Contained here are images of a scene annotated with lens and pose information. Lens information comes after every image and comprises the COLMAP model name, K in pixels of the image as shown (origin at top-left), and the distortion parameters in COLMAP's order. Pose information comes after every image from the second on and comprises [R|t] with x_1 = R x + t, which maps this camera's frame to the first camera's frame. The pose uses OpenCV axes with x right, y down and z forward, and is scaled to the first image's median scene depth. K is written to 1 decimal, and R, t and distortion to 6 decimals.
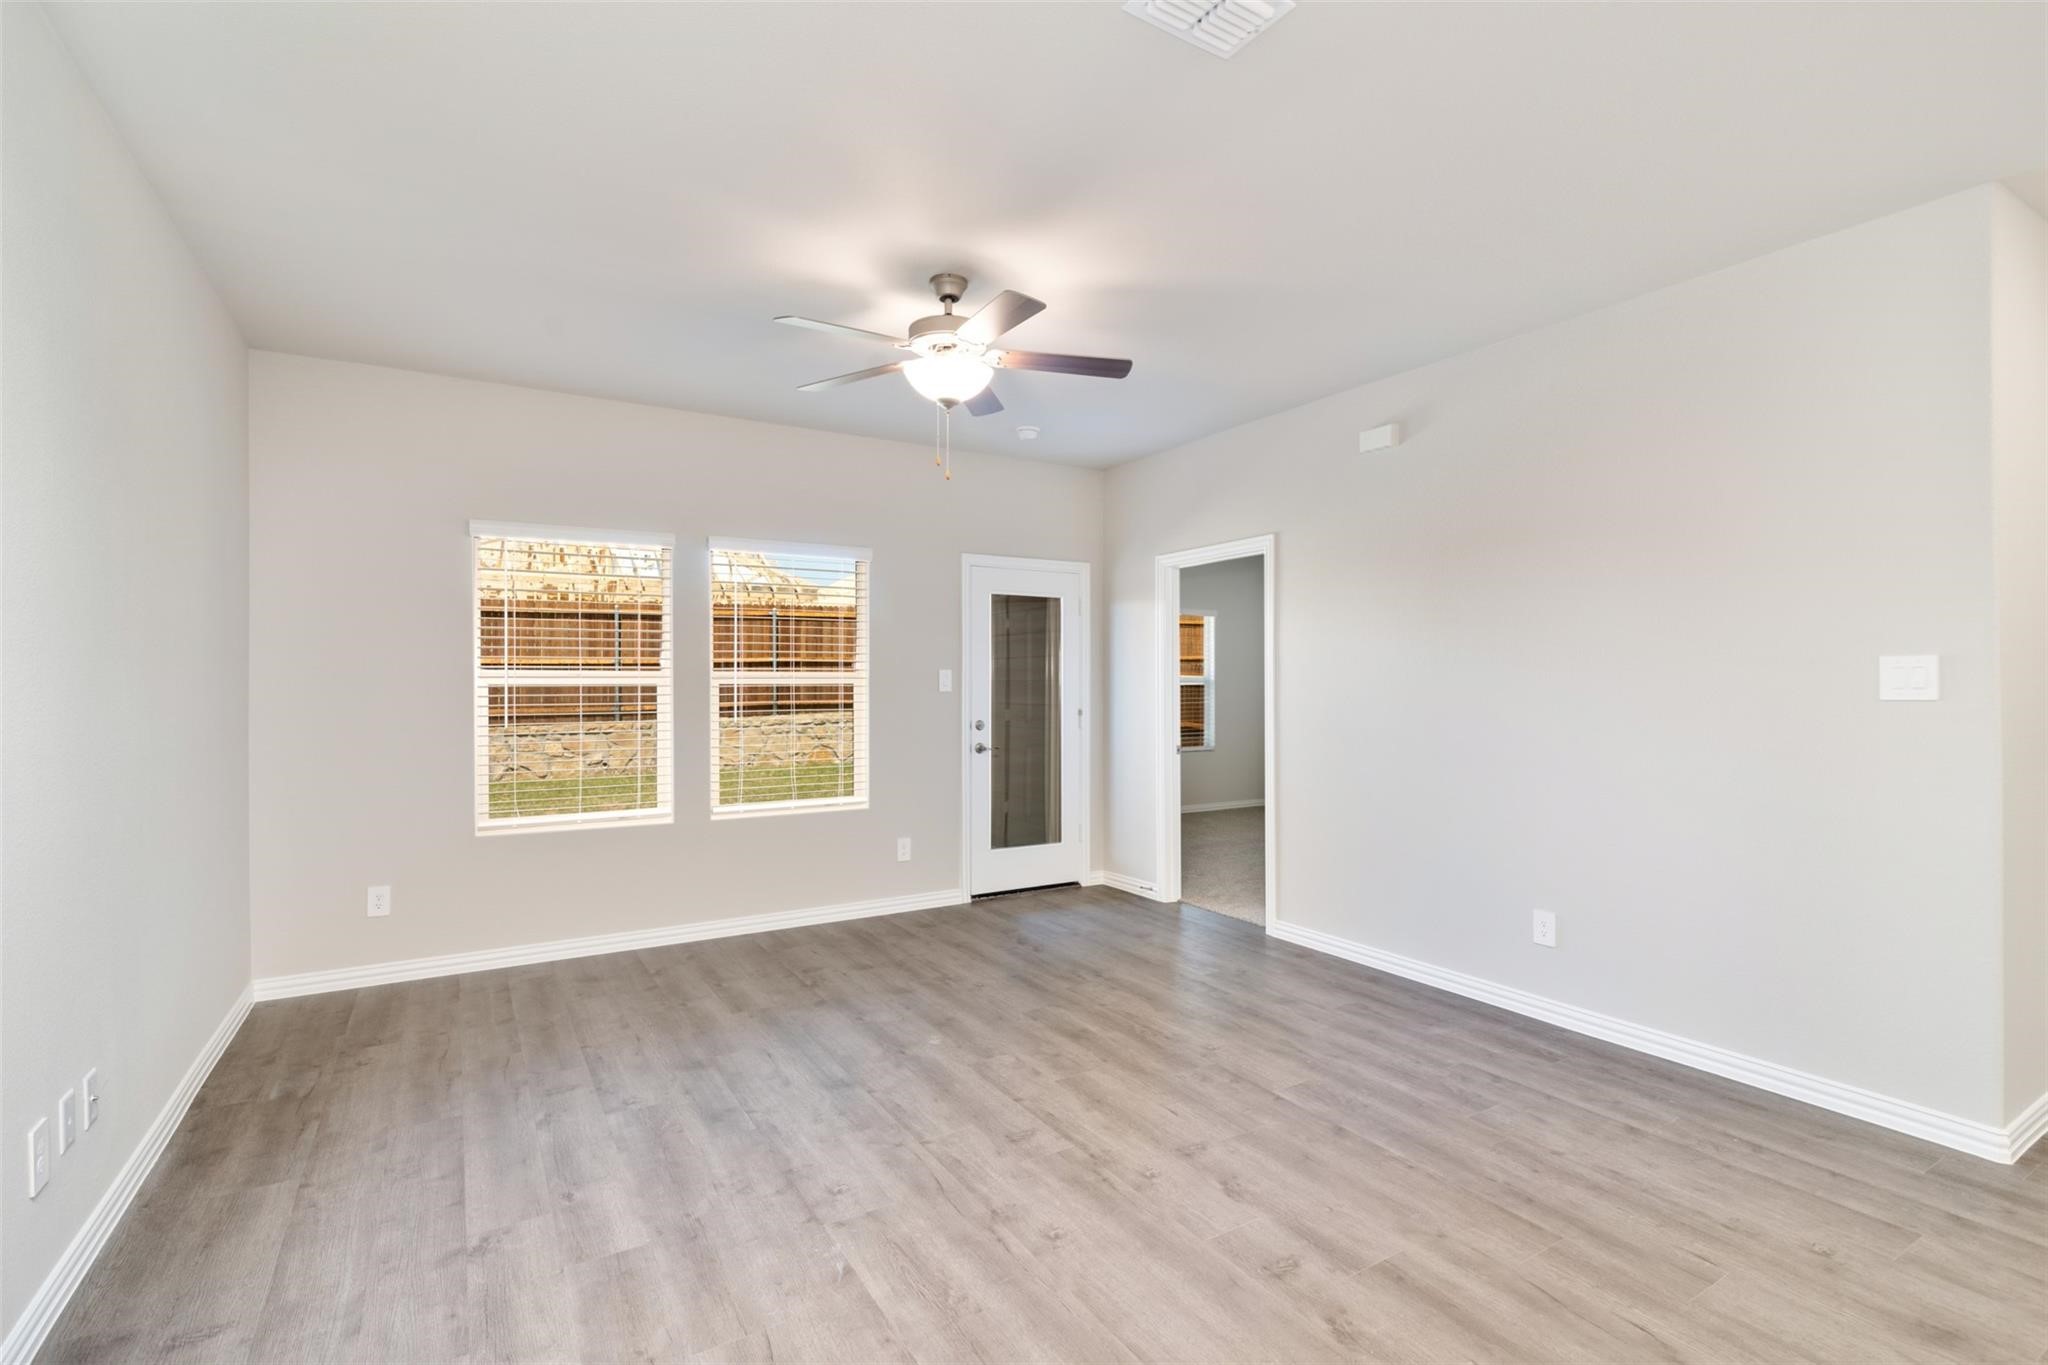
lens RADIAL K [[942.4, 0, 1021.6], [0, 942.4, 681.3], [0, 0, 1]] dist [-0.000213, -0.000210]
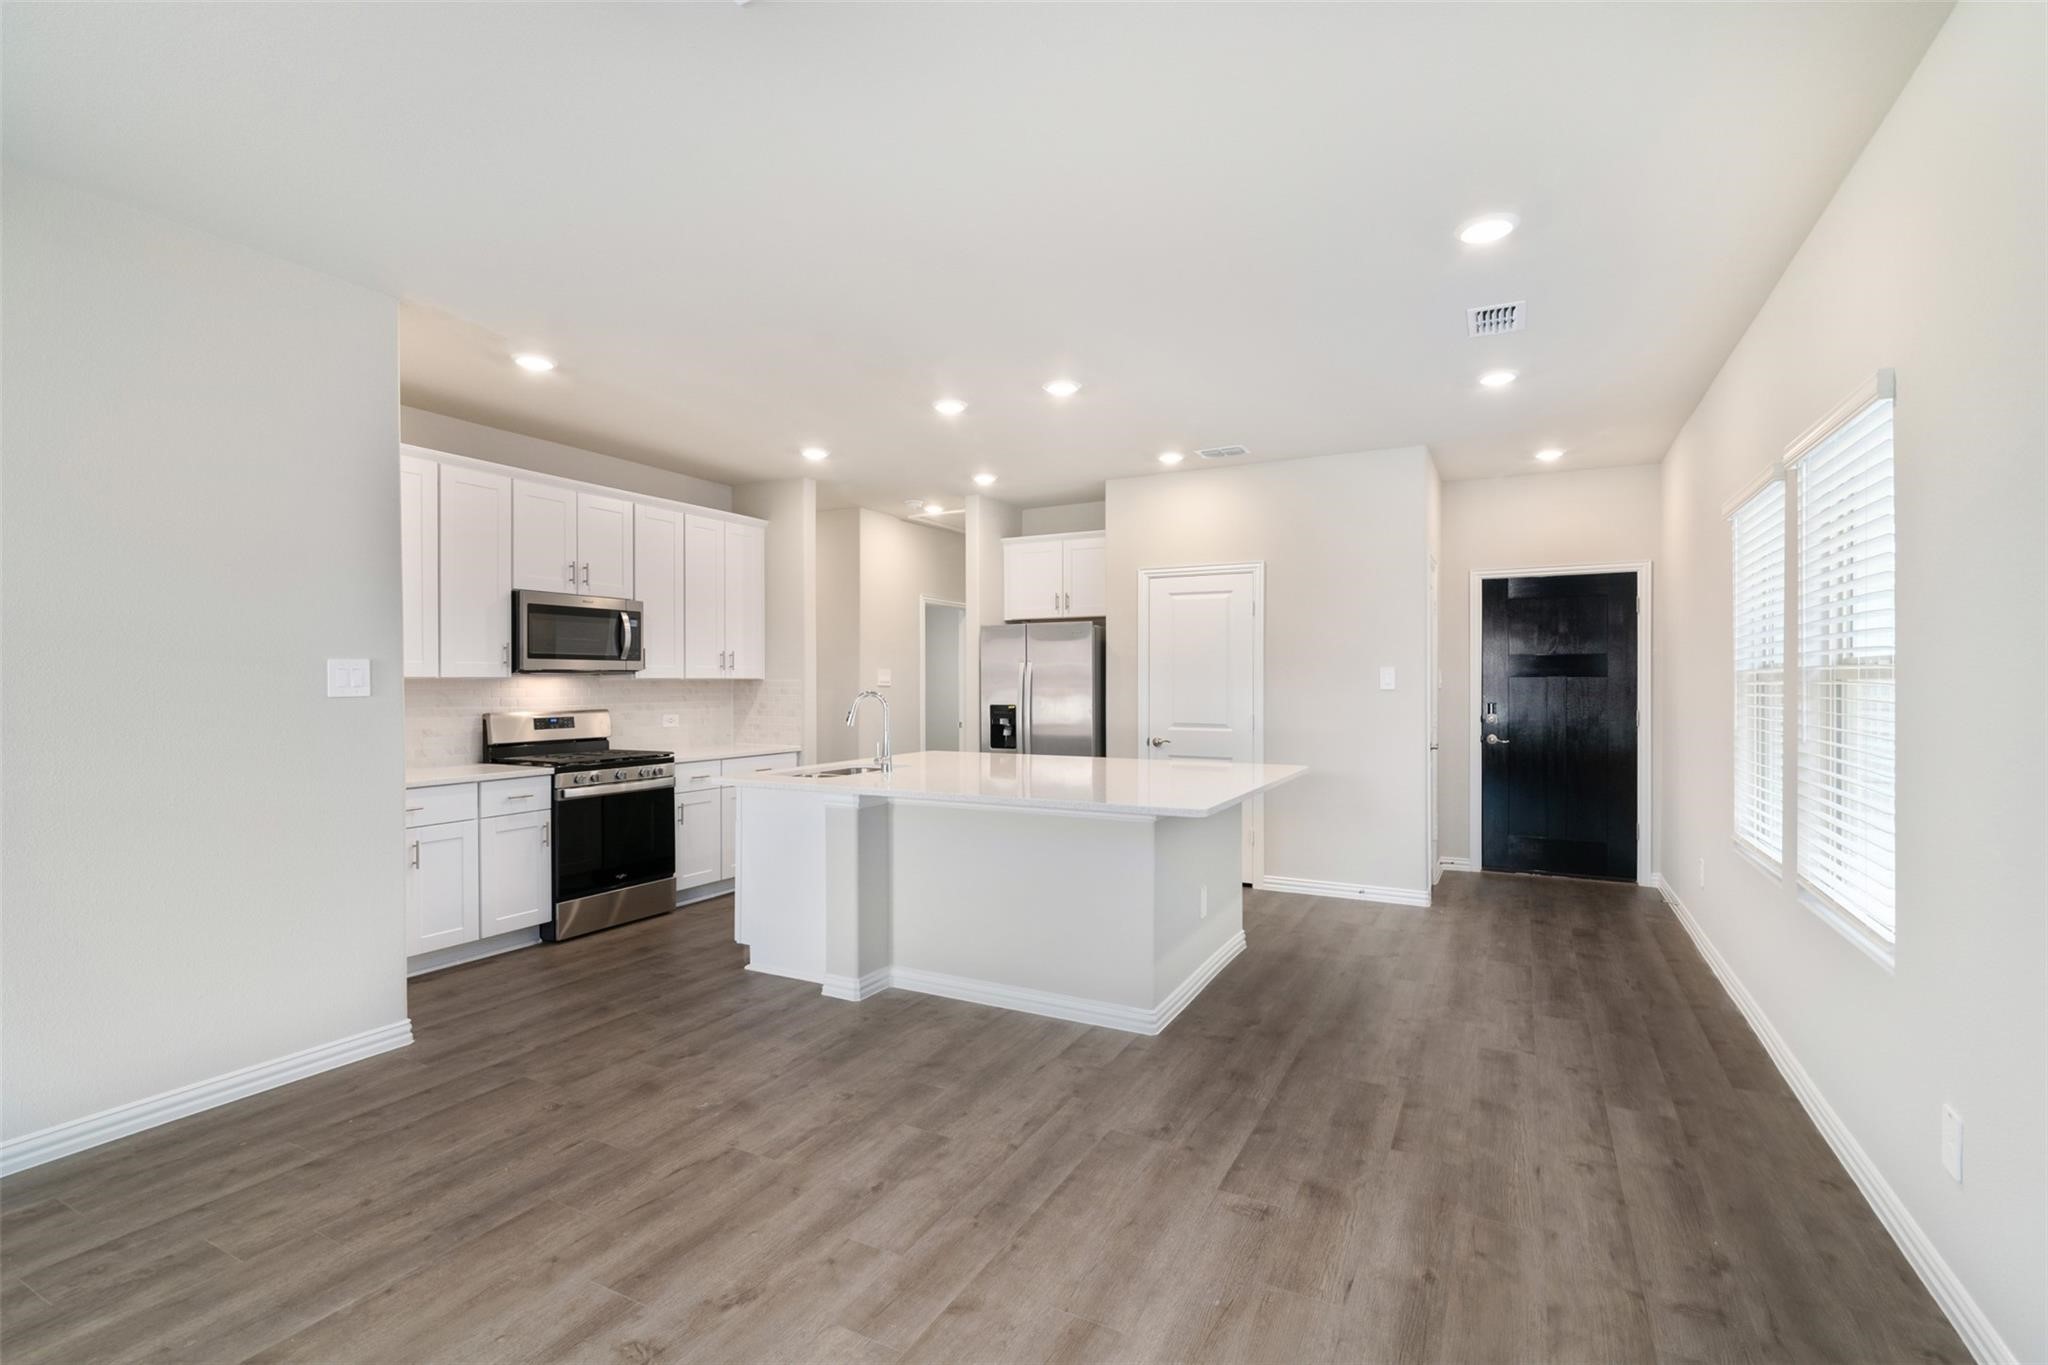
lens RADIAL K [[942.4, 0, 1012.2], [0, 942.4, 684.7], [0, 0, 1]] dist [-0.000213, -0.000210]
pose [[-0.508138, -0.001239, 0.861275, -0.410396], [-0.000886, 0.999999, 0.000916, 0.002734], [-0.861275, -0.000297, -0.508138, 0.727137]]
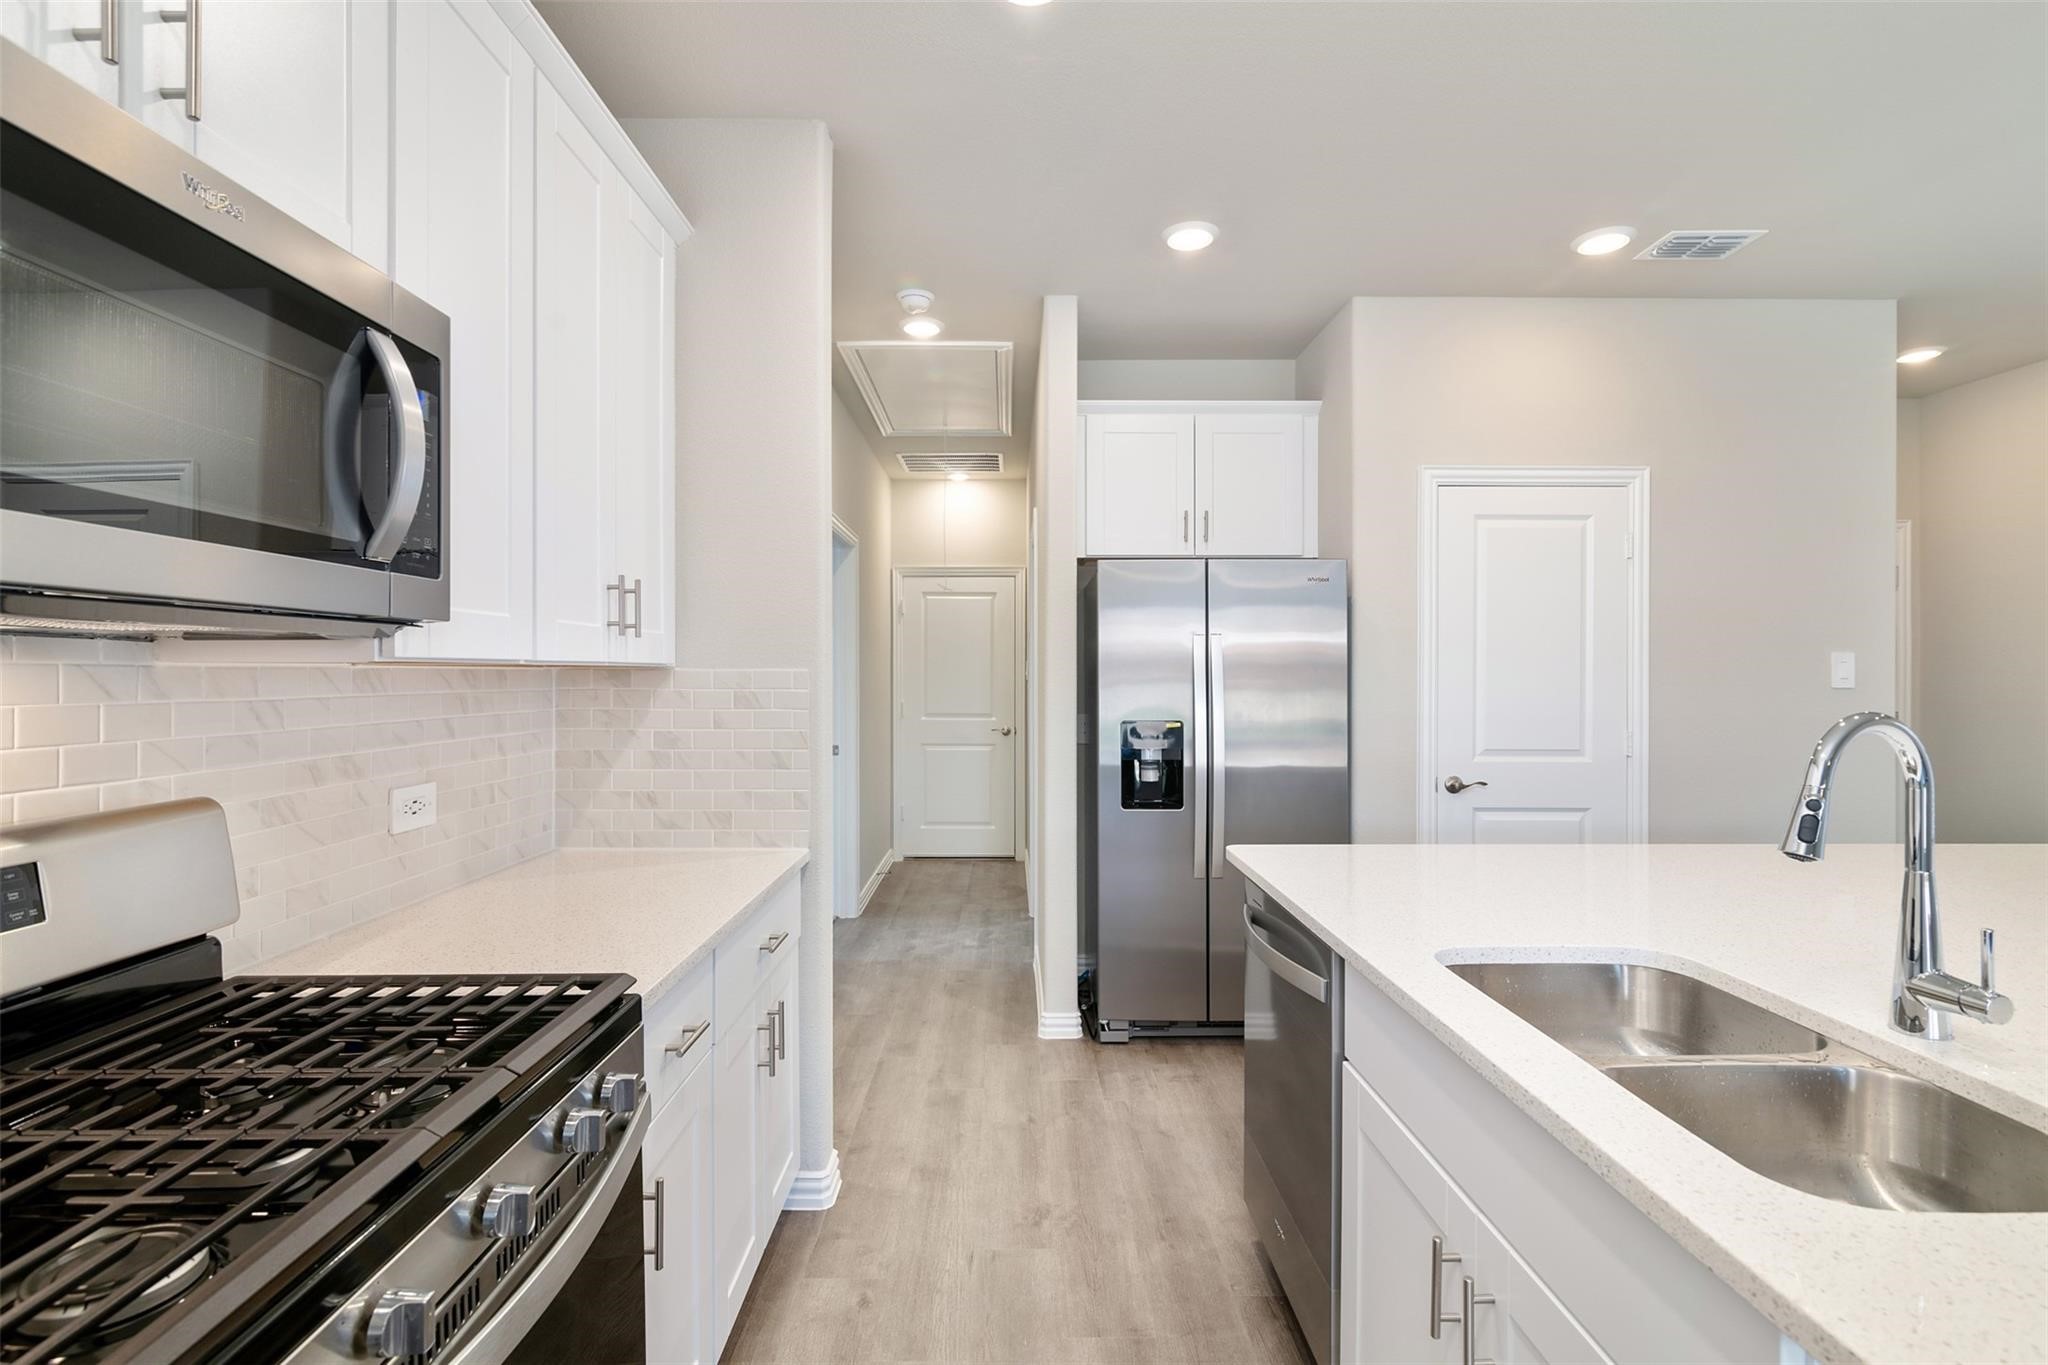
lens RADIAL K [[942.4, 0, 1019.8], [0, 942.4, 678.1], [0, 0, 1]] dist [-0.000213, -0.000210]
pose [[-0.864165, -0.001558, 0.503205, 0.941681], [-0.001081, 0.999999, 0.001240, 0.001126], [-0.503207, 0.000528, -0.864166, 0.655369]]
